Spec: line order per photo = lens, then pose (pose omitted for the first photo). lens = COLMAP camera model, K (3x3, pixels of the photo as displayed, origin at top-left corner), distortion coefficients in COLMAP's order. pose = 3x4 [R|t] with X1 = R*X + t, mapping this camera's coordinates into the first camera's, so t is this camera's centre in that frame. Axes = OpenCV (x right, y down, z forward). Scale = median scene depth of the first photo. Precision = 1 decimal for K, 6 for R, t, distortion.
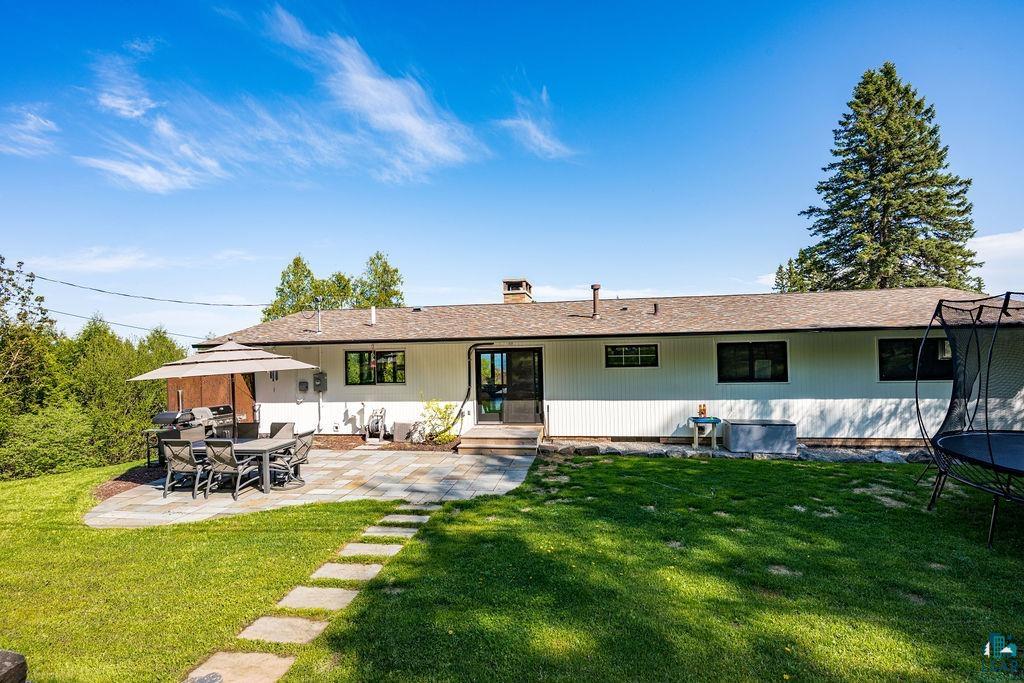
lens RADIAL K [[488.9, 0, 514.4], [0, 488.9, 341.7], [0, 0, 1]] dist [0.001819, 0.000498]
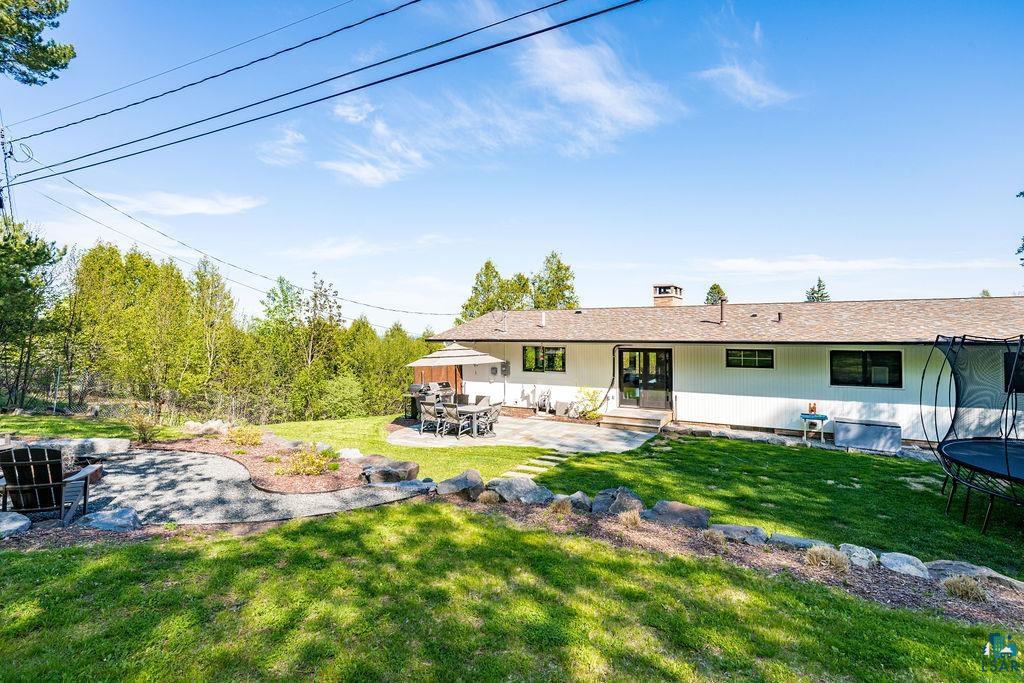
lens RADIAL K [[516.9, 0, 513.2], [0, 516.9, 320.6], [0, 0, 1]] dist [0.000618, 0.000184]
pose [[0.934404, 0.011229, -0.356039, 0.161667], [-0.011587, 0.999932, 0.001129, -0.062518], [0.356027, 0.003070, 0.934470, -0.412287]]
